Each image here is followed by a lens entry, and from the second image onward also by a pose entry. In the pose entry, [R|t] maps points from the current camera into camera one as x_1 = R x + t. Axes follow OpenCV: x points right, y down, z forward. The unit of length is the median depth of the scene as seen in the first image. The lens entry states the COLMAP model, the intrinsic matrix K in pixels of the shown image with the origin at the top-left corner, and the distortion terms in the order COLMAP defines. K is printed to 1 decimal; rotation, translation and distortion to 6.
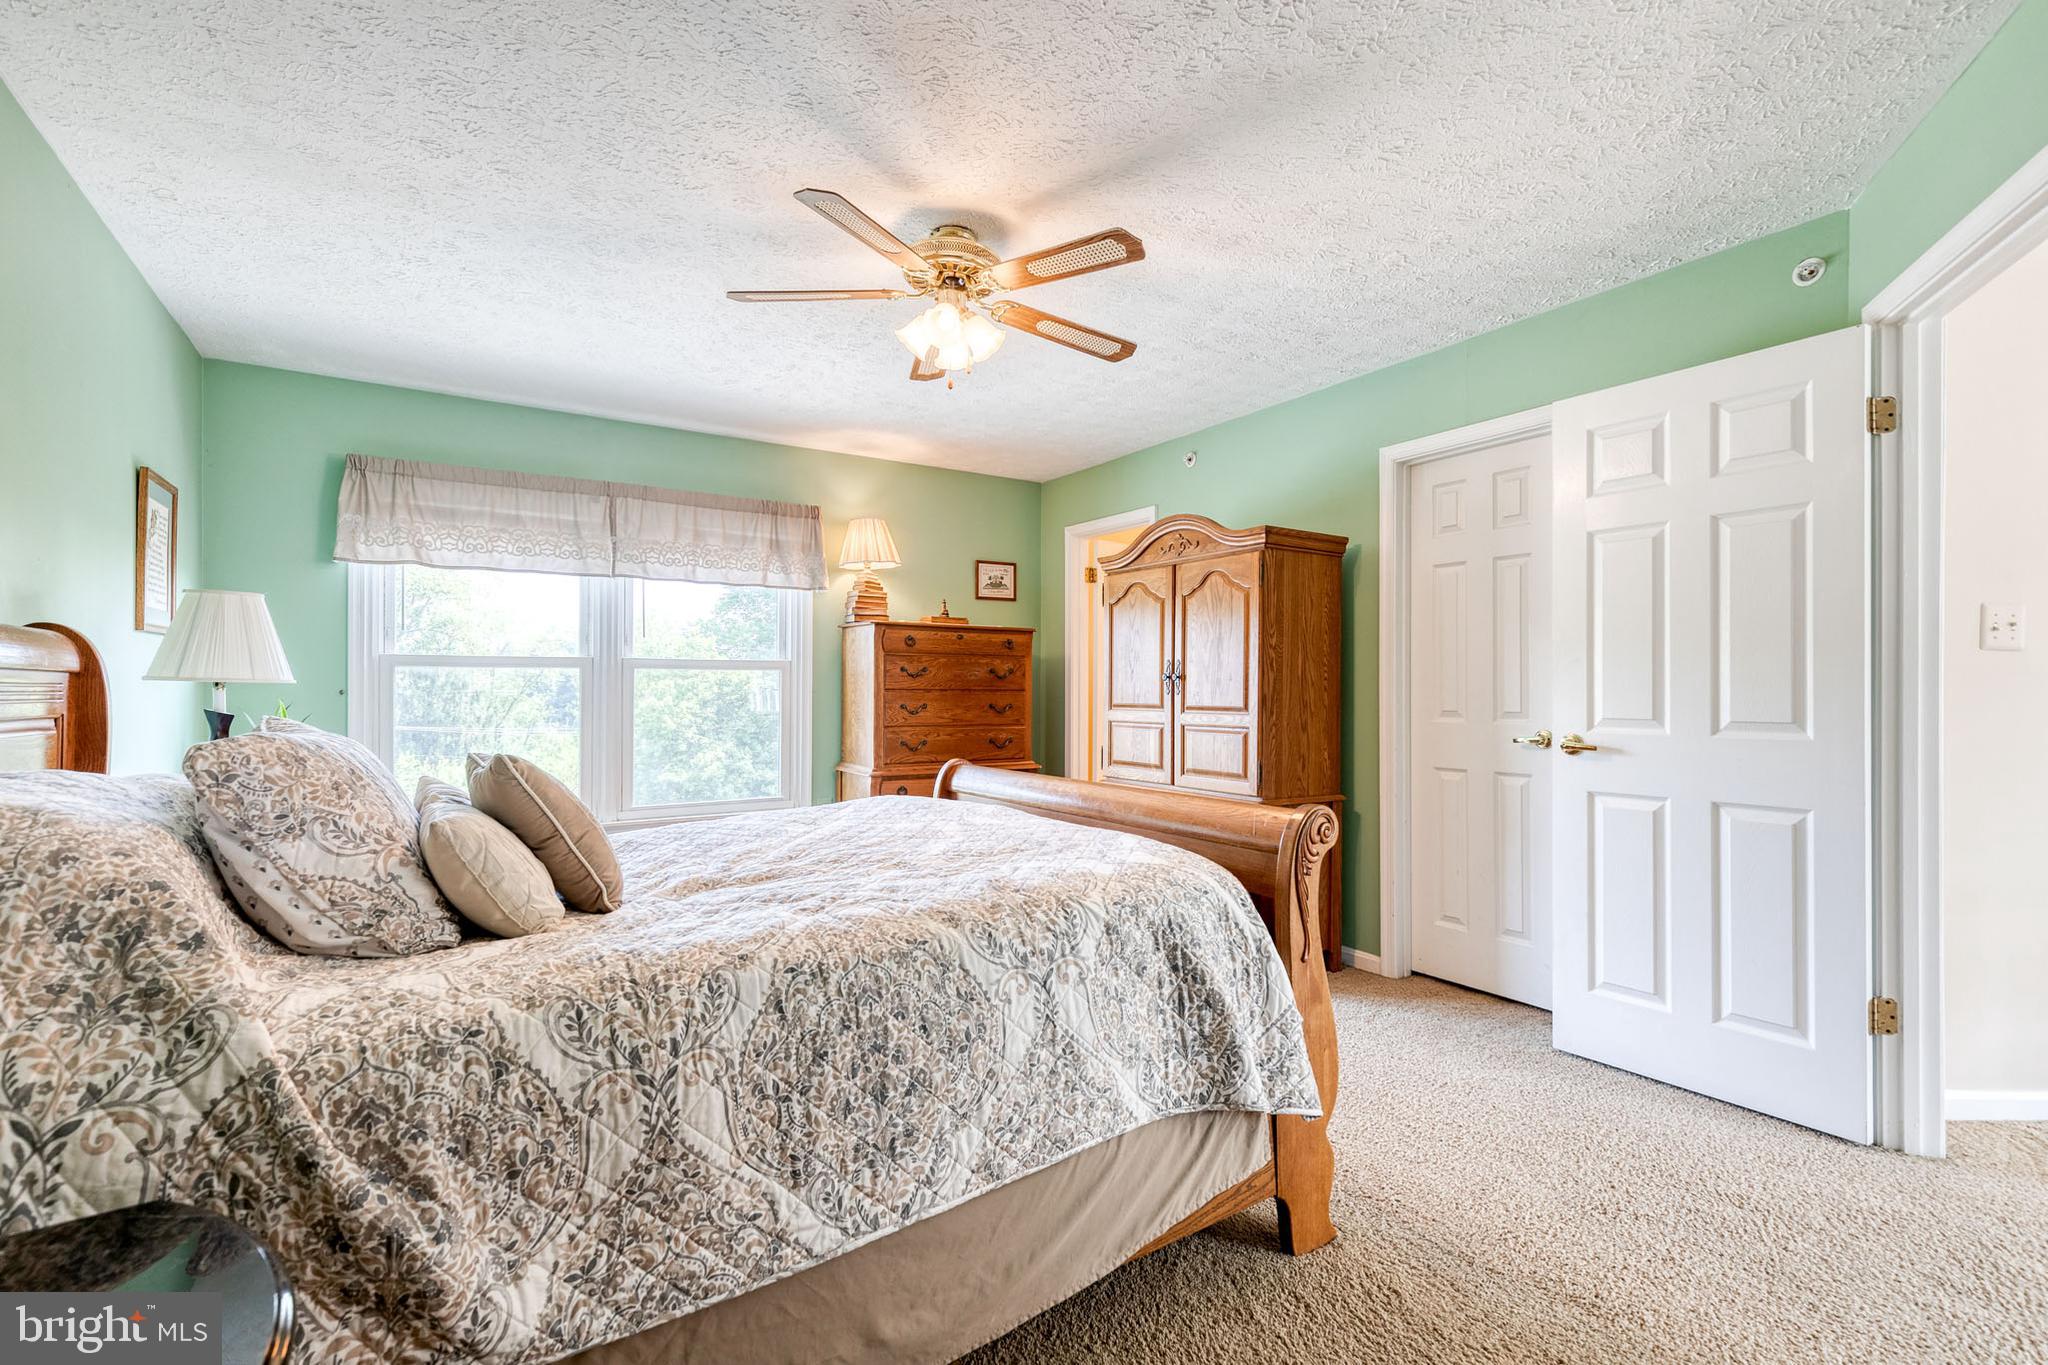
lens RADIAL K [[931.1, 0, 1022.3], [0, 931.1, 689.4], [0, 0, 1]] dist [0.000842, 0.000926]
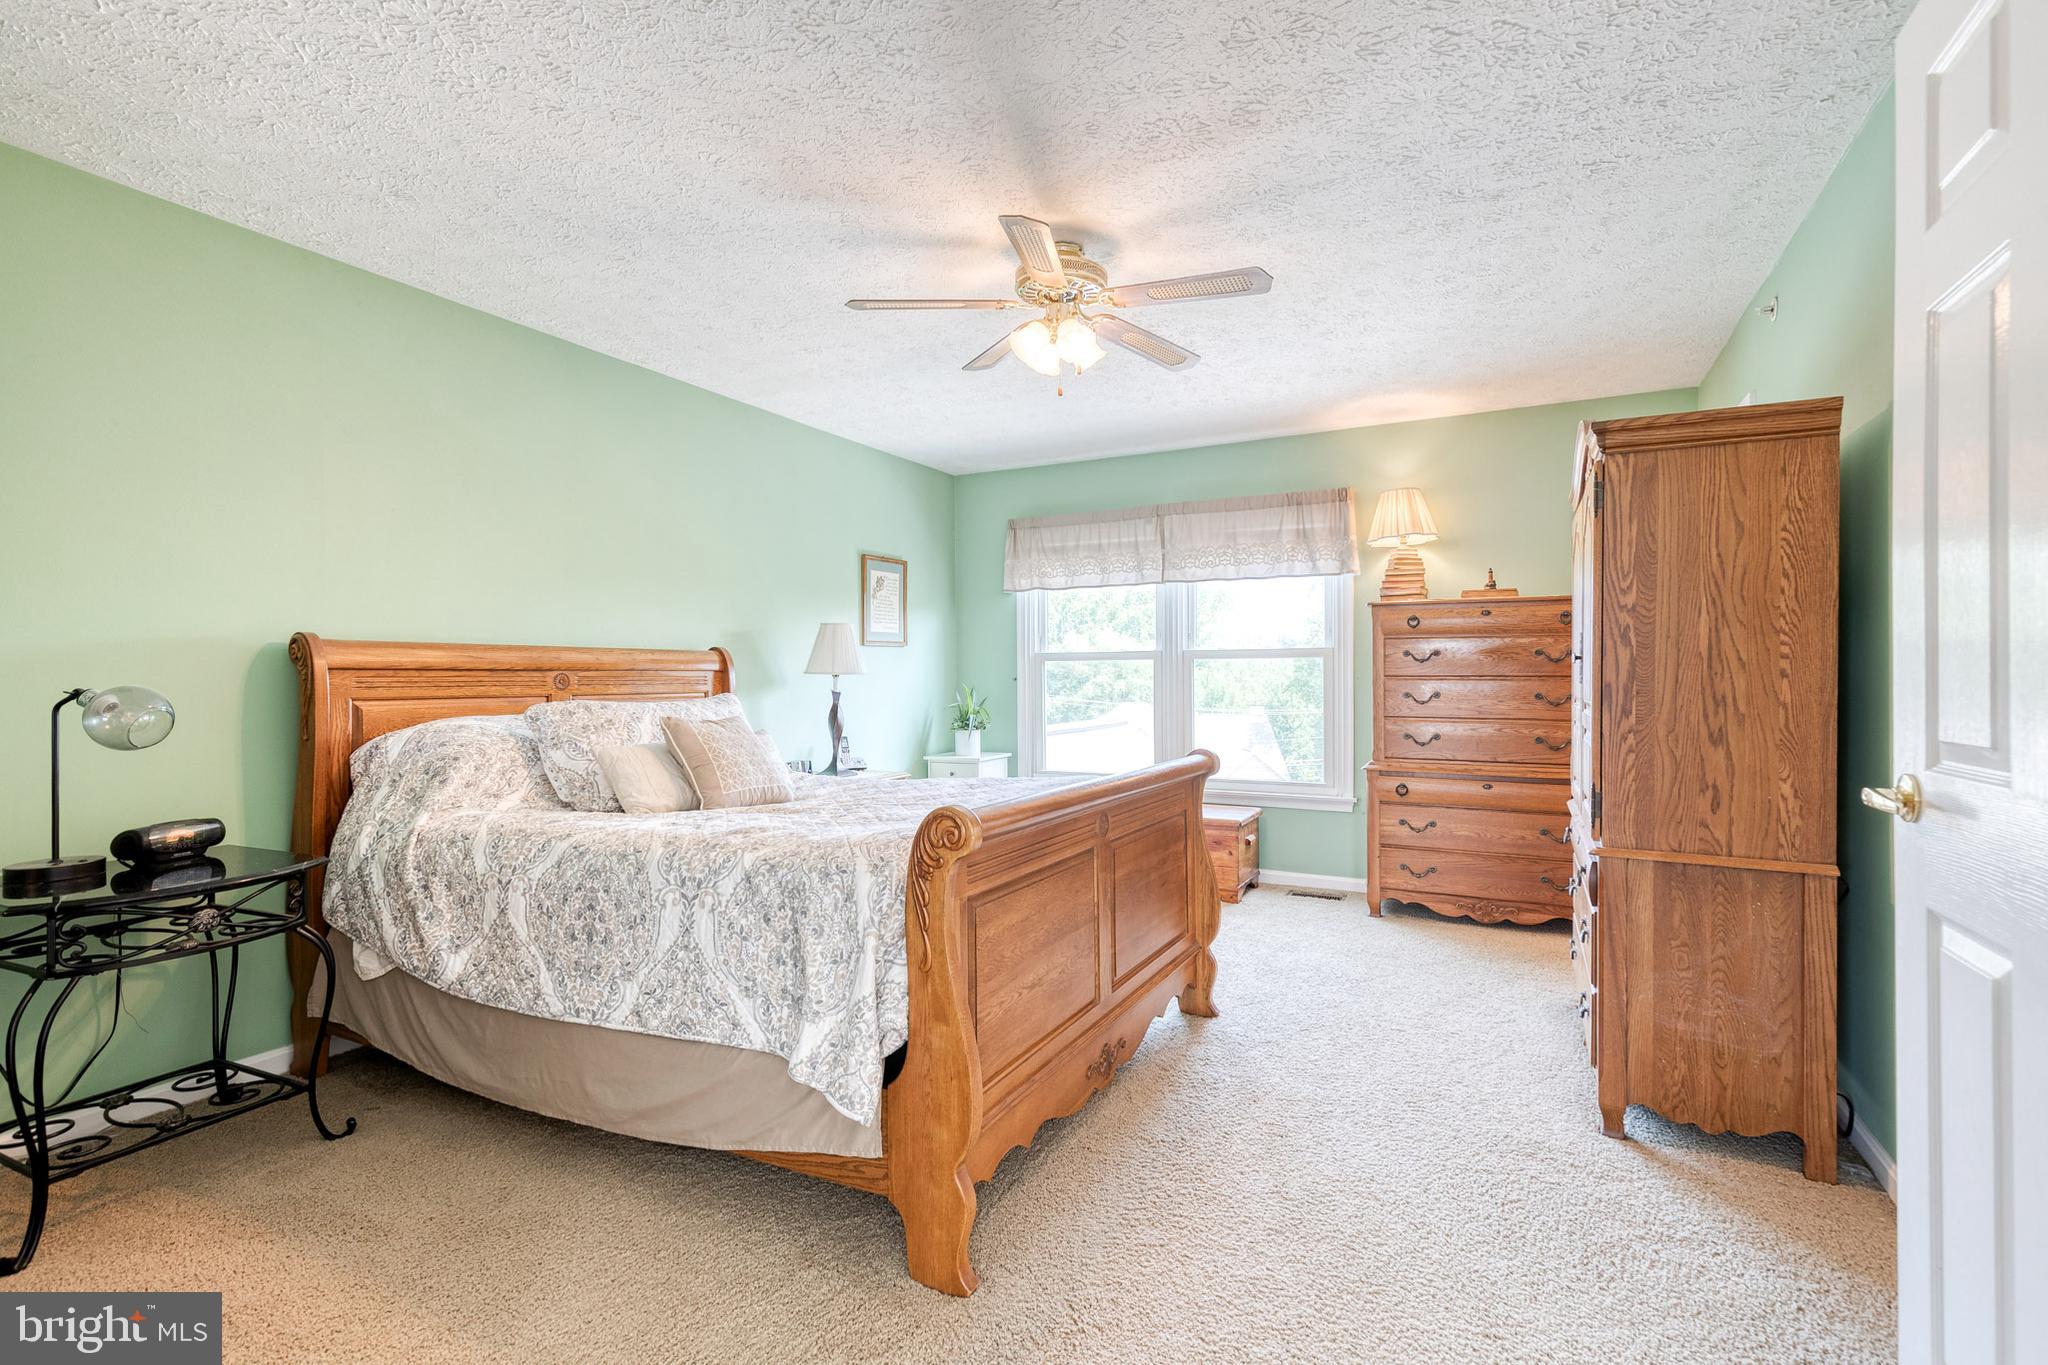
lens RADIAL K [[931.1, 0, 1078.1], [0, 931.1, 680.0], [0, 0, 1]] dist [0.000842, 0.000926]
pose [[0.504078, 0.000134, -0.863658, 1.368073], [0.004746, 0.999984, 0.002926, -0.001568], [0.863645, -0.005574, 0.504070, 0.770177]]
